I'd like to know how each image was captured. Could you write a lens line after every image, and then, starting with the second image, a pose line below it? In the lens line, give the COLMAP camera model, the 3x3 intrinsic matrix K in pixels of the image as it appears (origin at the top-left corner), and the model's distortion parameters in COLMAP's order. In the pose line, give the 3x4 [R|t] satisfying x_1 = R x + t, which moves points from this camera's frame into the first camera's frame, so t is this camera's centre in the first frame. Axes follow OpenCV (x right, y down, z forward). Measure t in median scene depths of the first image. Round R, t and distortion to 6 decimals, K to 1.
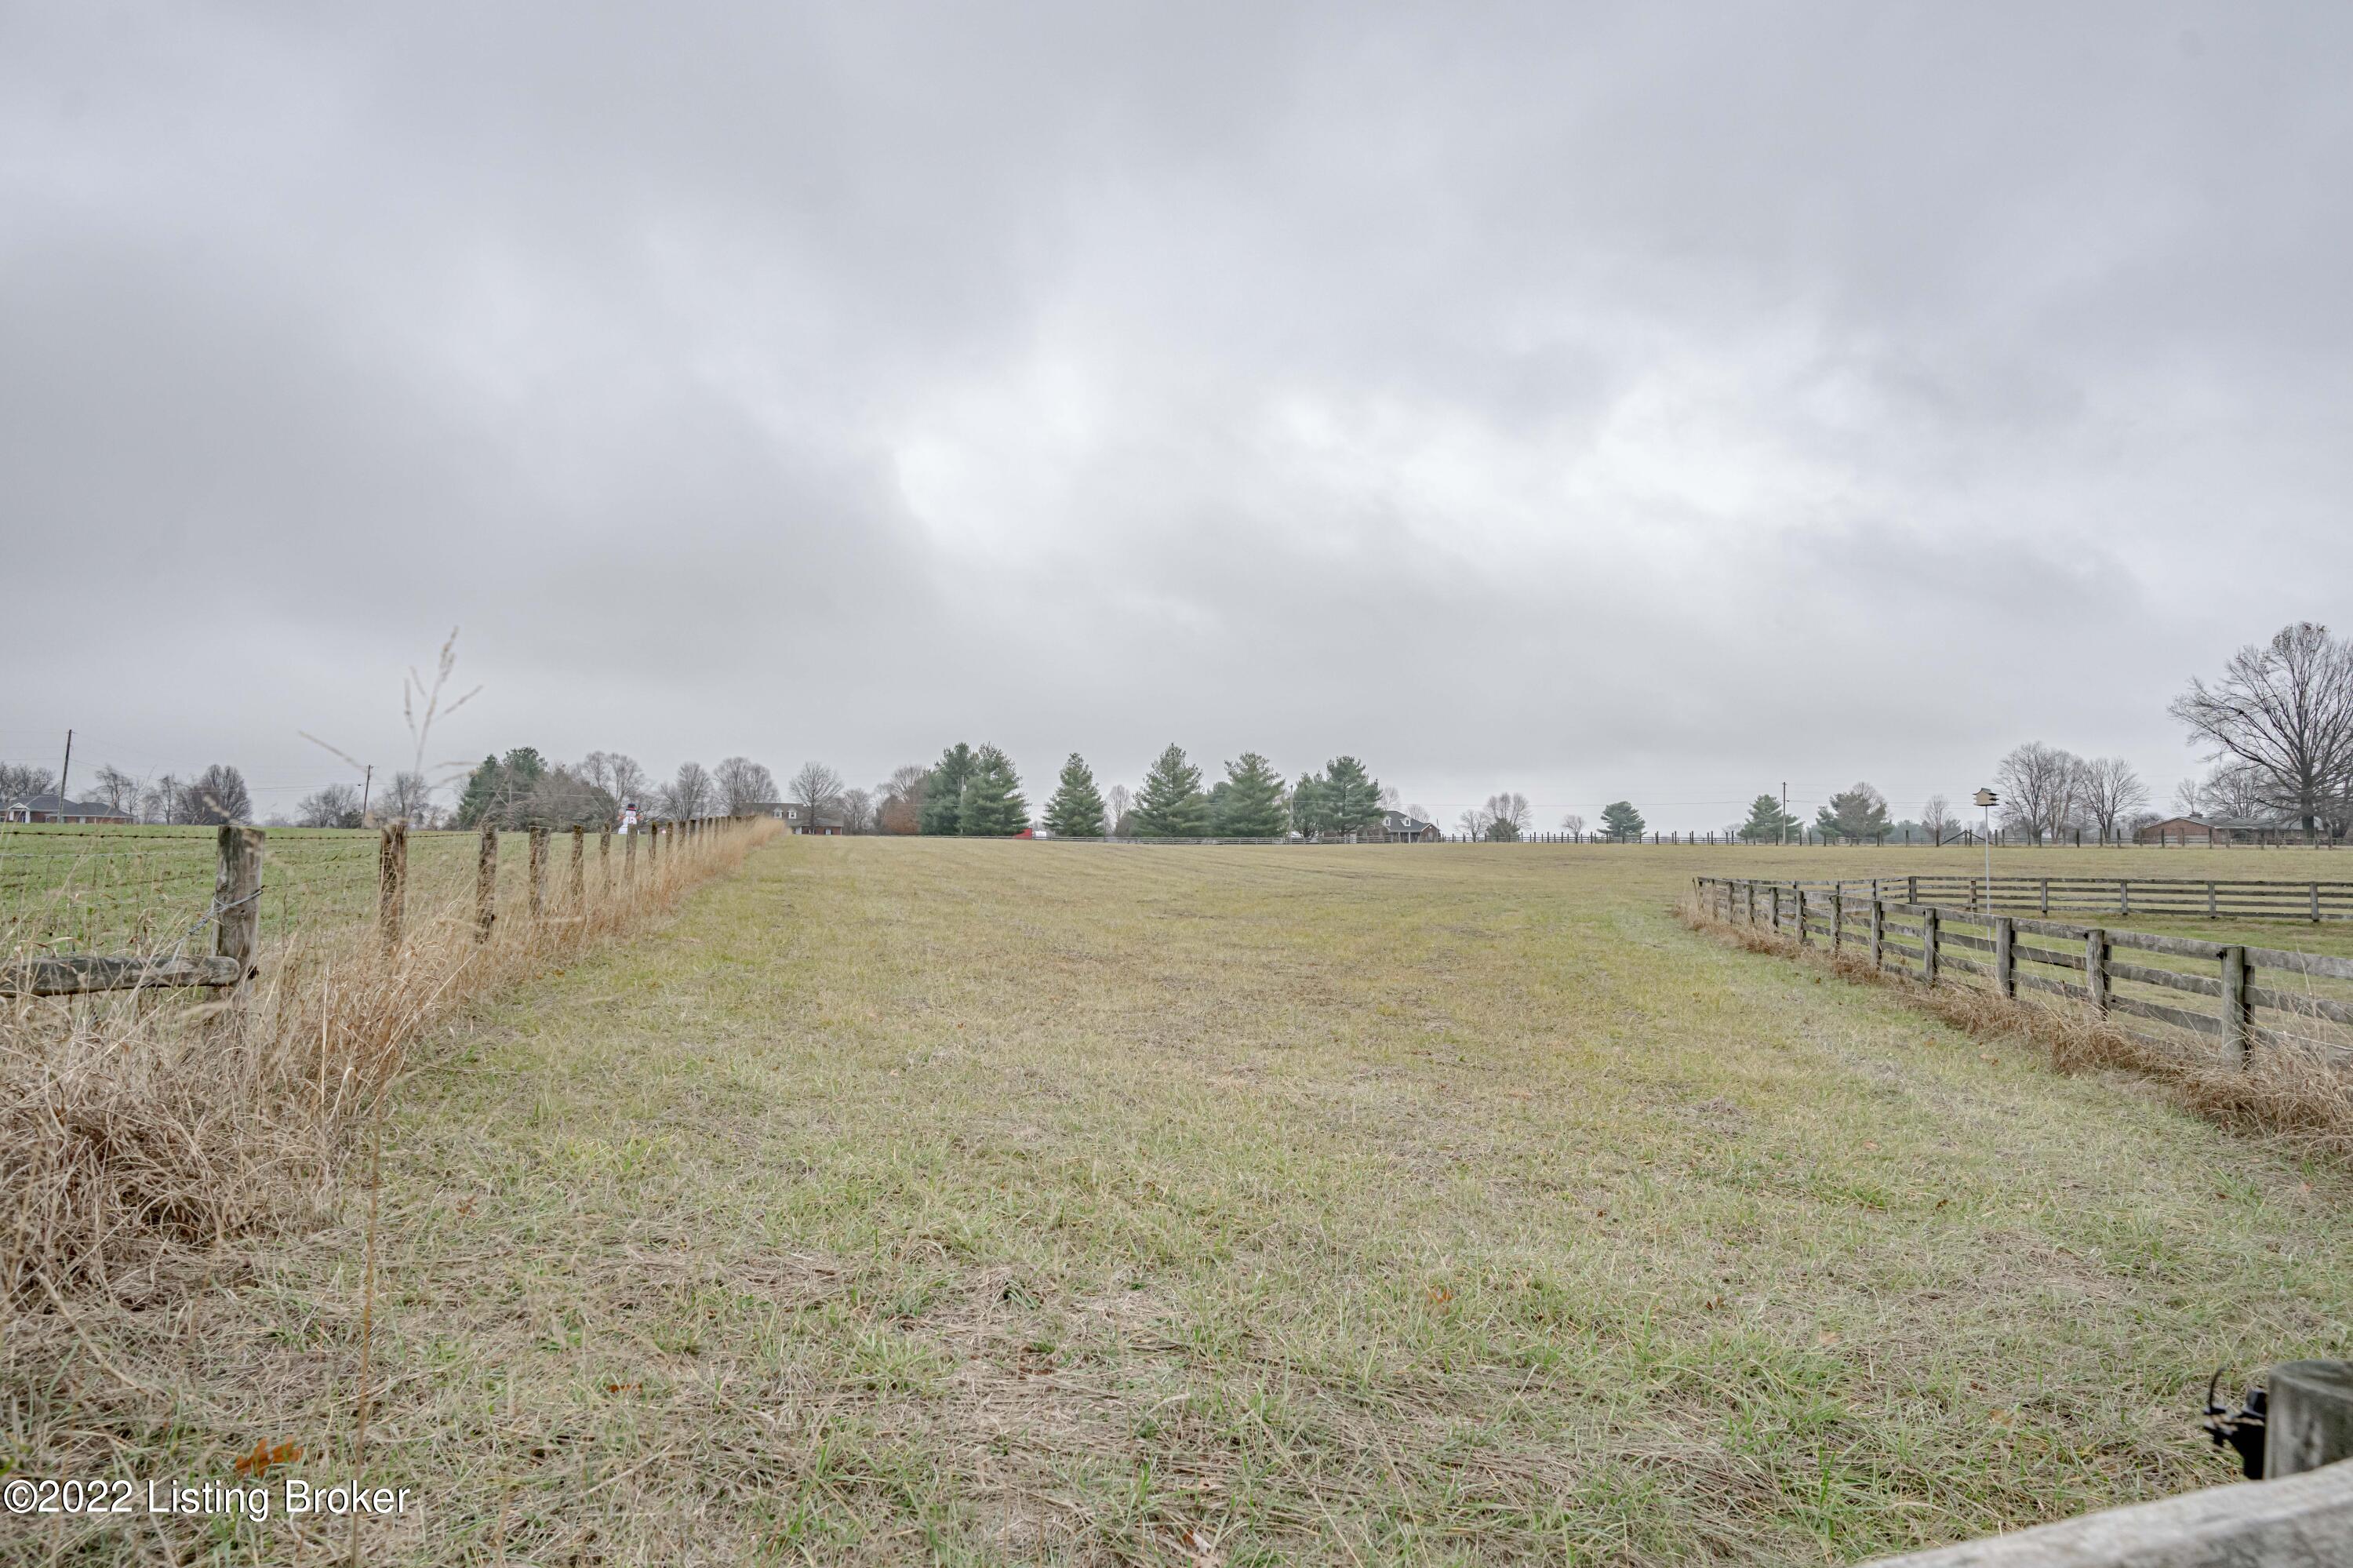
lens RADIAL K [[1175.9, 0, 1180.7], [0, 1175.9, 780.0], [0, 0, 1]] dist [-0.026522, 0.001197]
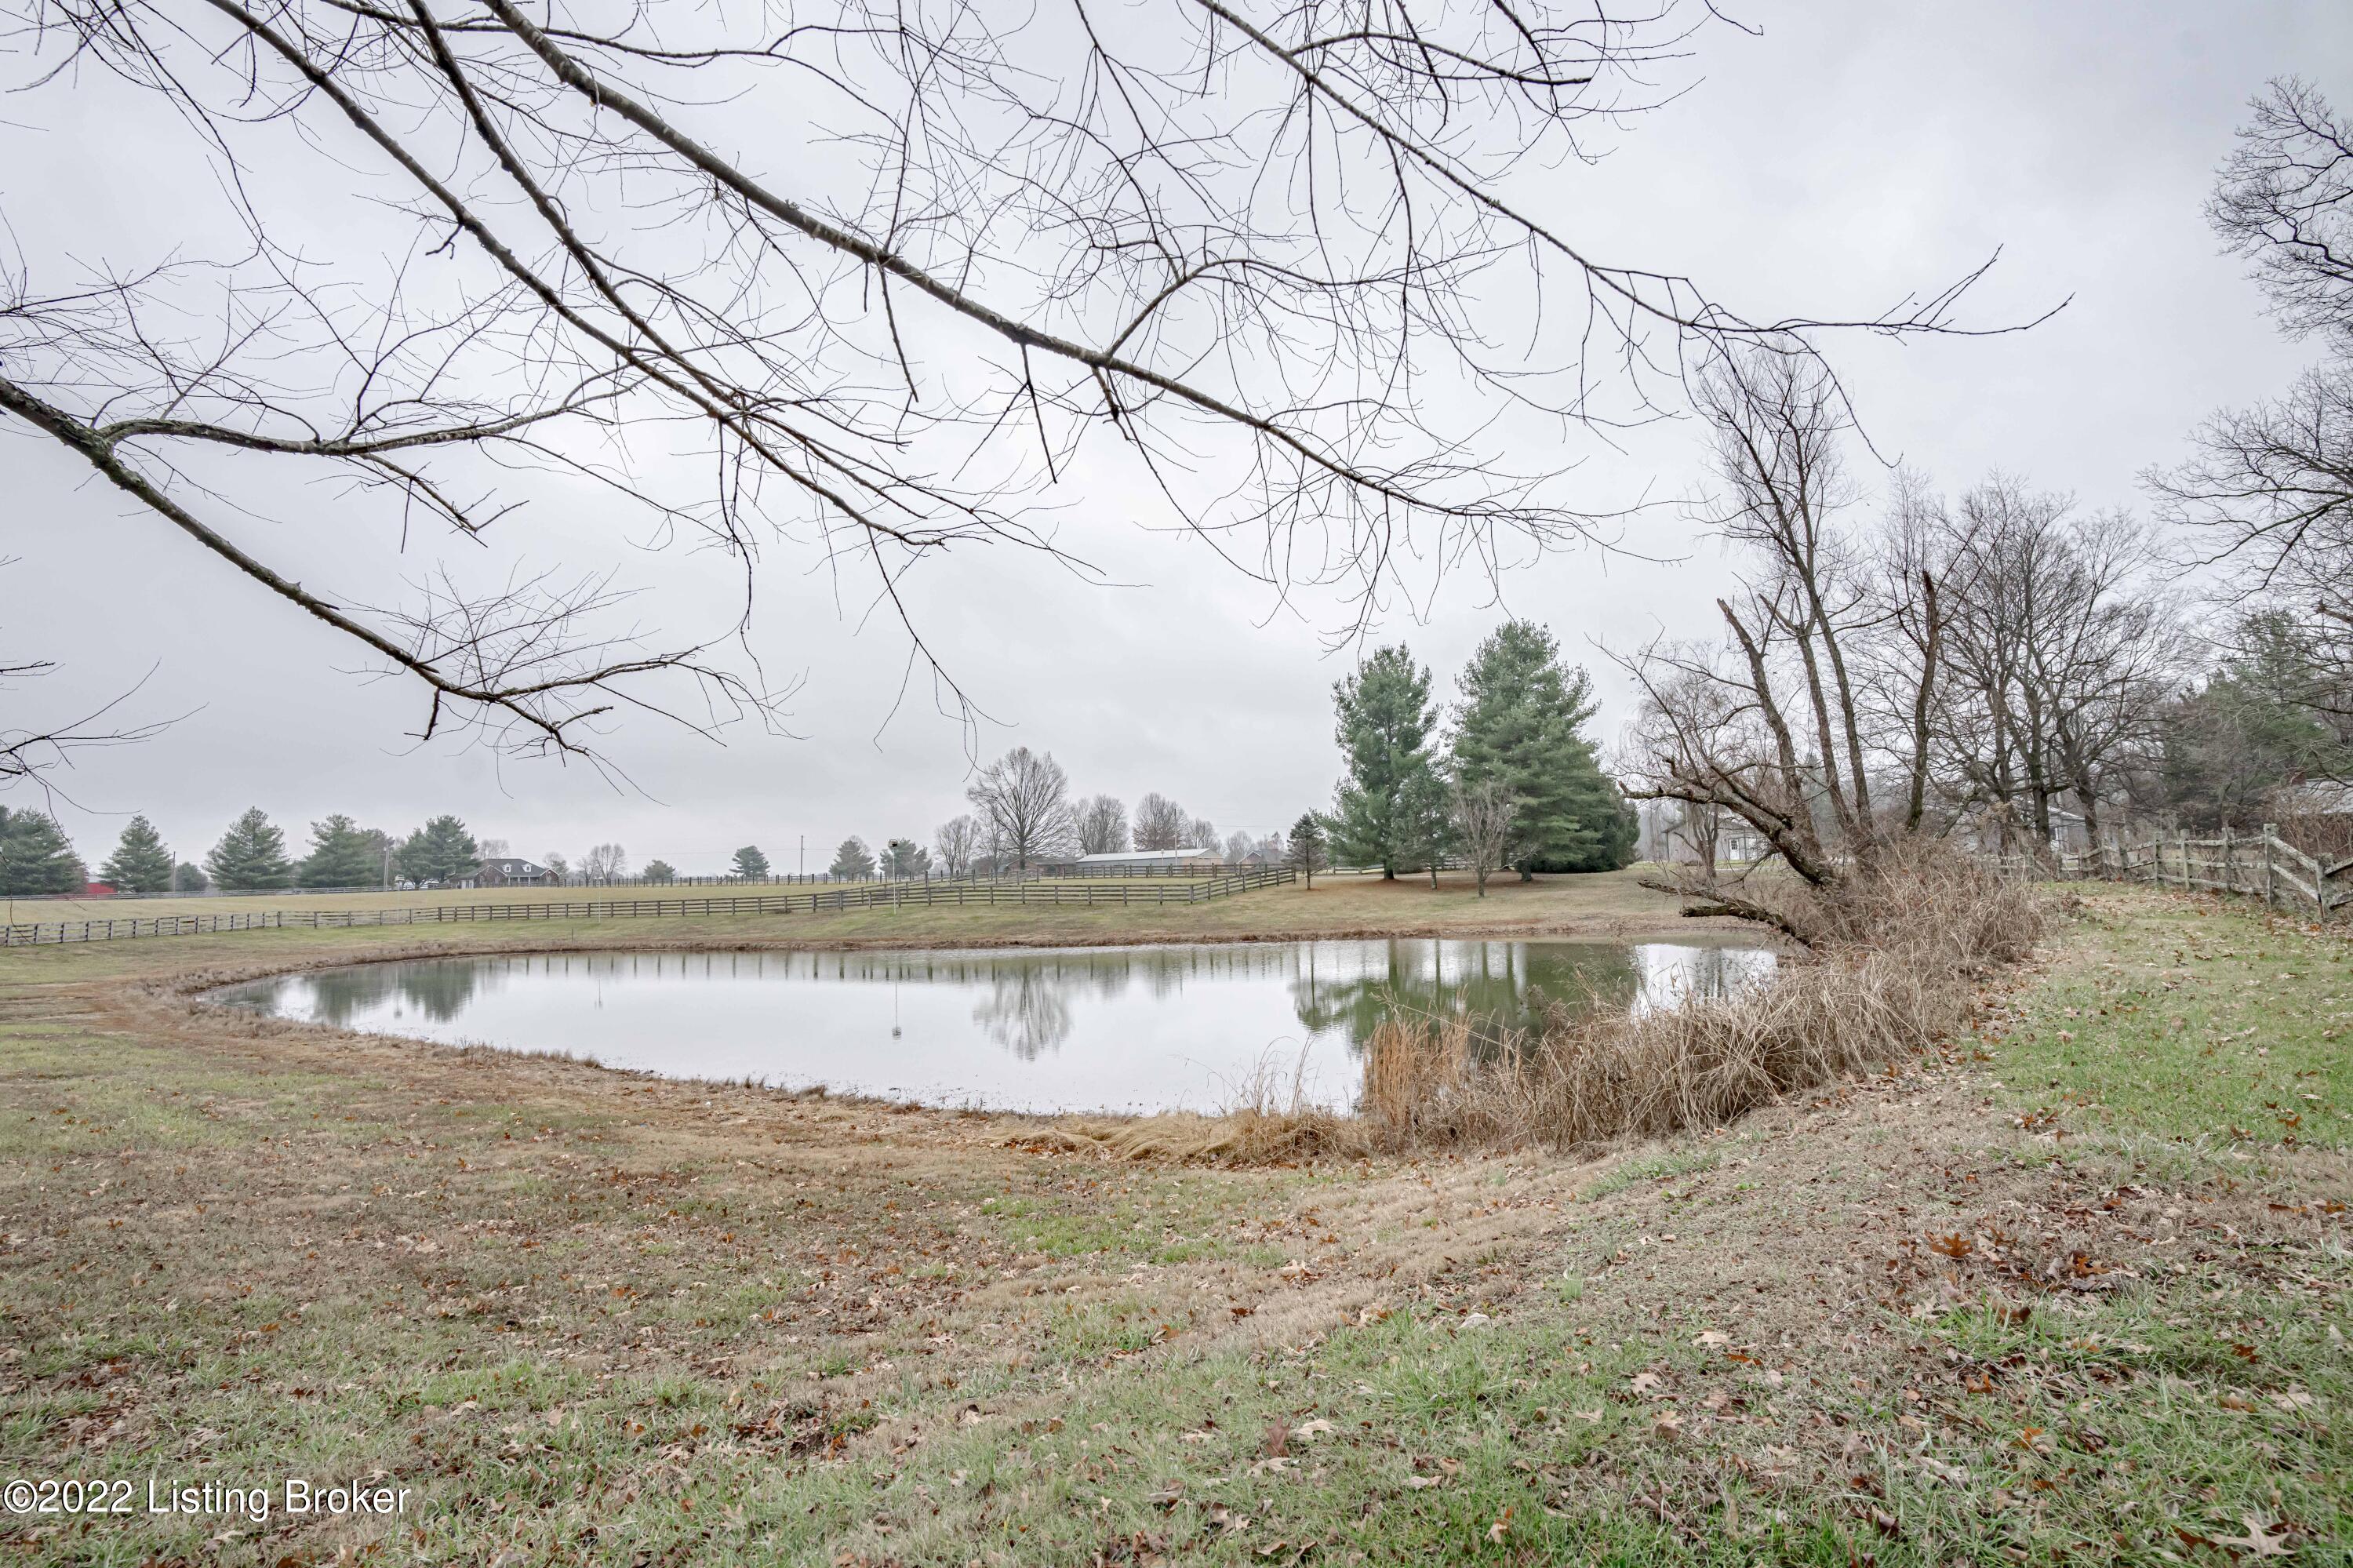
lens RADIAL K [[1175.9, 0, 1176.2], [0, 1175.9, 784.7], [0, 0, 1]] dist [-0.026522, 0.001197]
pose [[0.843154, 0.012687, 0.537523, 0.134808], [0.001133, 0.999677, -0.025372, -0.021317], [-0.537671, 0.022002, 0.842867, -0.395845]]
